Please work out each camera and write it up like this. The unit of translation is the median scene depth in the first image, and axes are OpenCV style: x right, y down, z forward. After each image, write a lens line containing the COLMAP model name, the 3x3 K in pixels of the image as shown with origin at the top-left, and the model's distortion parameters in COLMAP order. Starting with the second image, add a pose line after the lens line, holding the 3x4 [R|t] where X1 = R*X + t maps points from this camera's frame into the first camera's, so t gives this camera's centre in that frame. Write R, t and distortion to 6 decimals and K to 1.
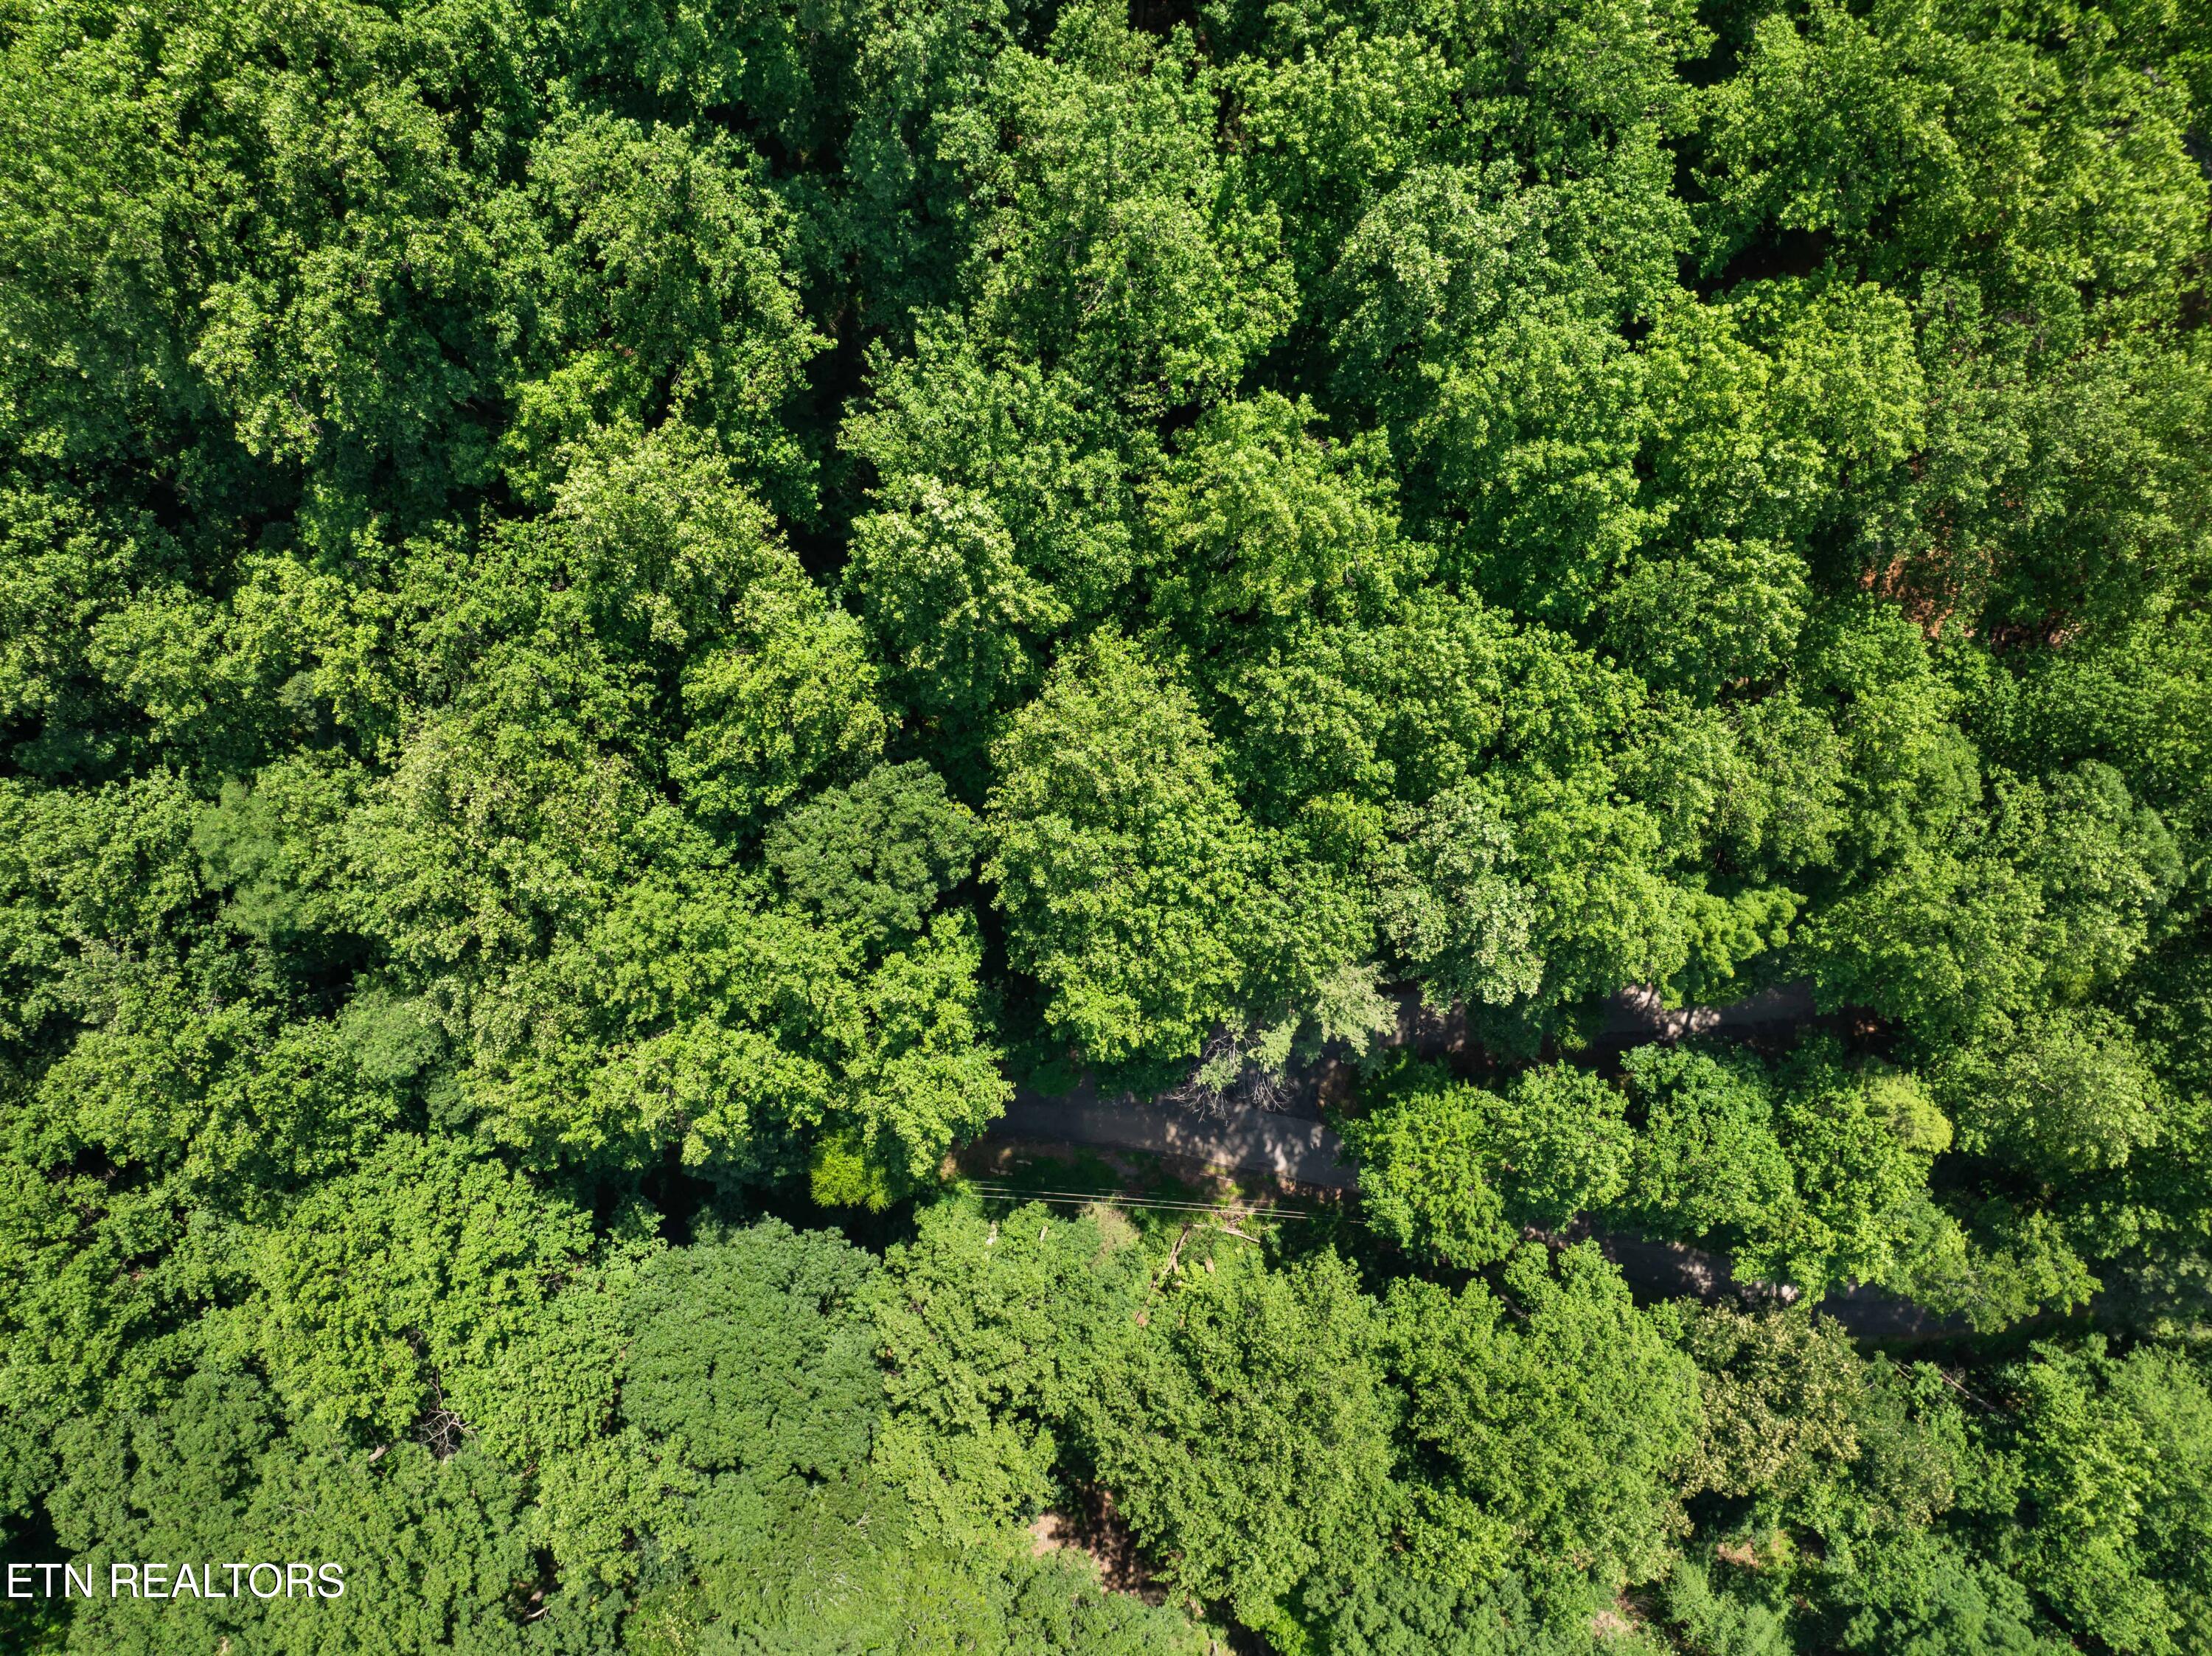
lens RADIAL K [[1570.8, 0, 1106.0], [0, 1570.8, 828.0], [0, 0, 1]] dist [-0.062443, 0.043750]
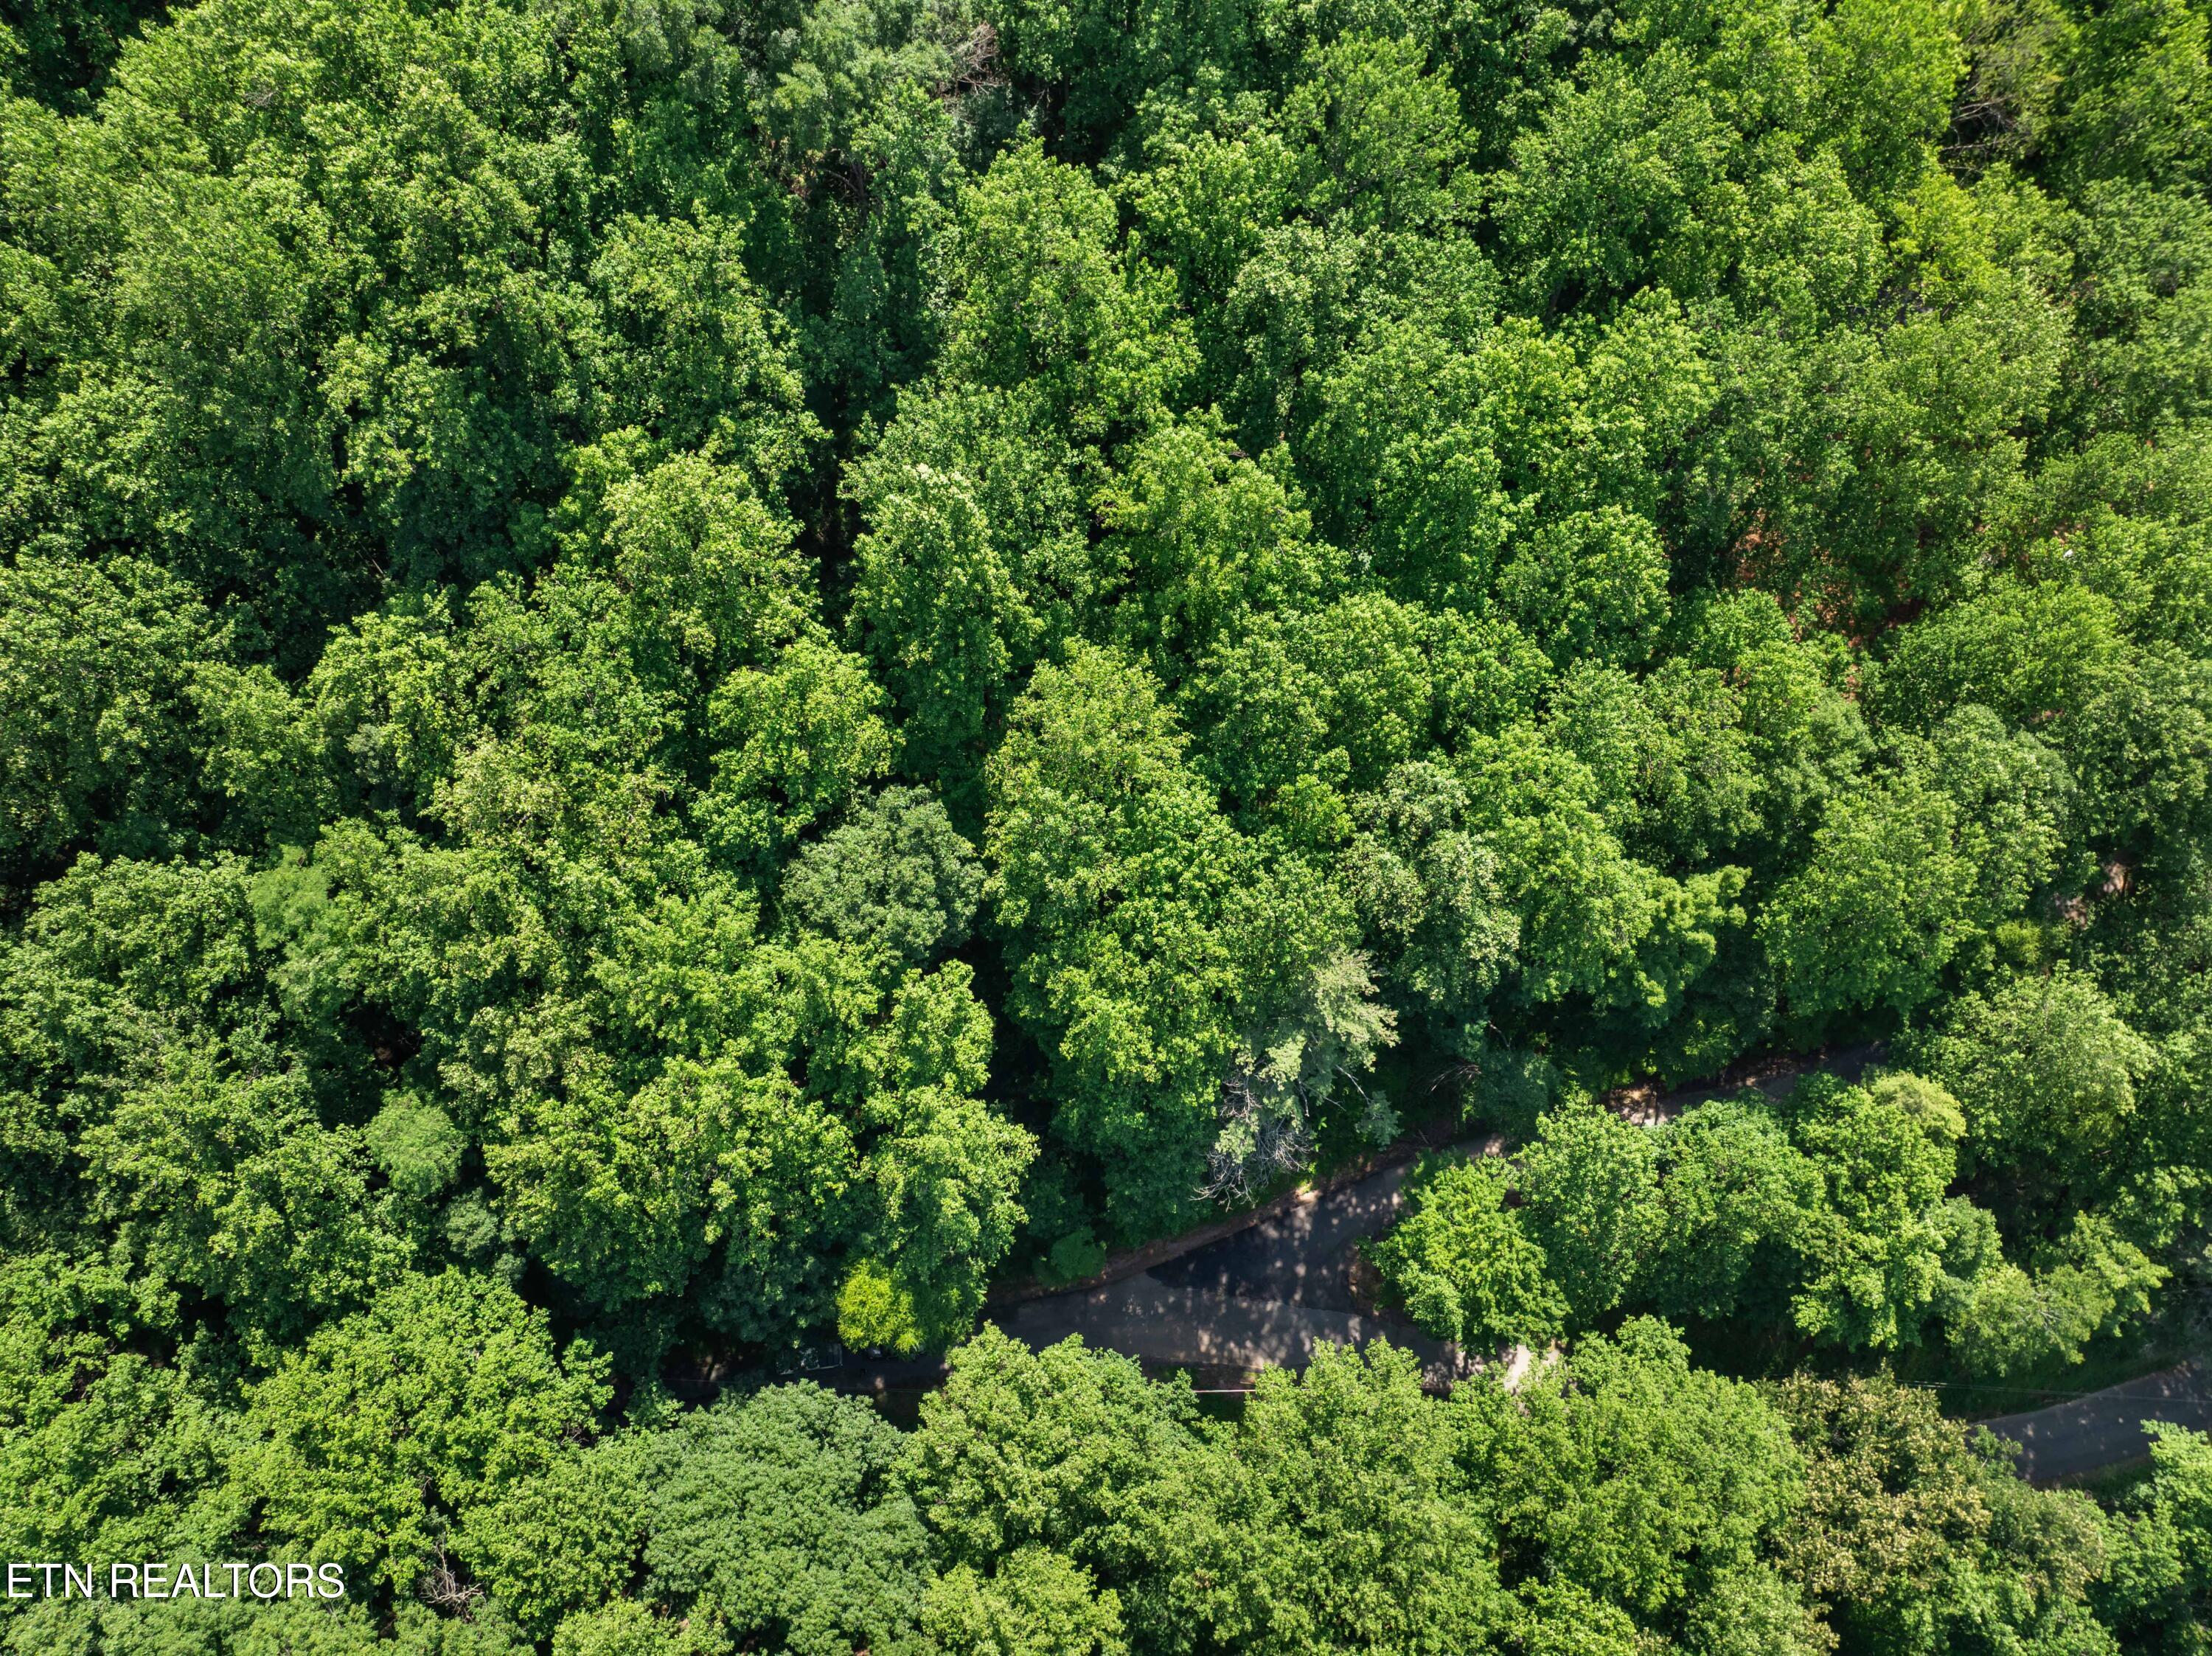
lens RADIAL K [[1570.8, 0, 1106.0], [0, 1570.8, 828.0], [0, 0, 1]] dist [-0.062443, 0.043750]
pose [[0.993269, -0.107576, 0.042942, -0.041877], [0.115815, 0.916350, -0.383263, 0.430646], [0.001880, 0.385656, 0.922641, -0.009451]]
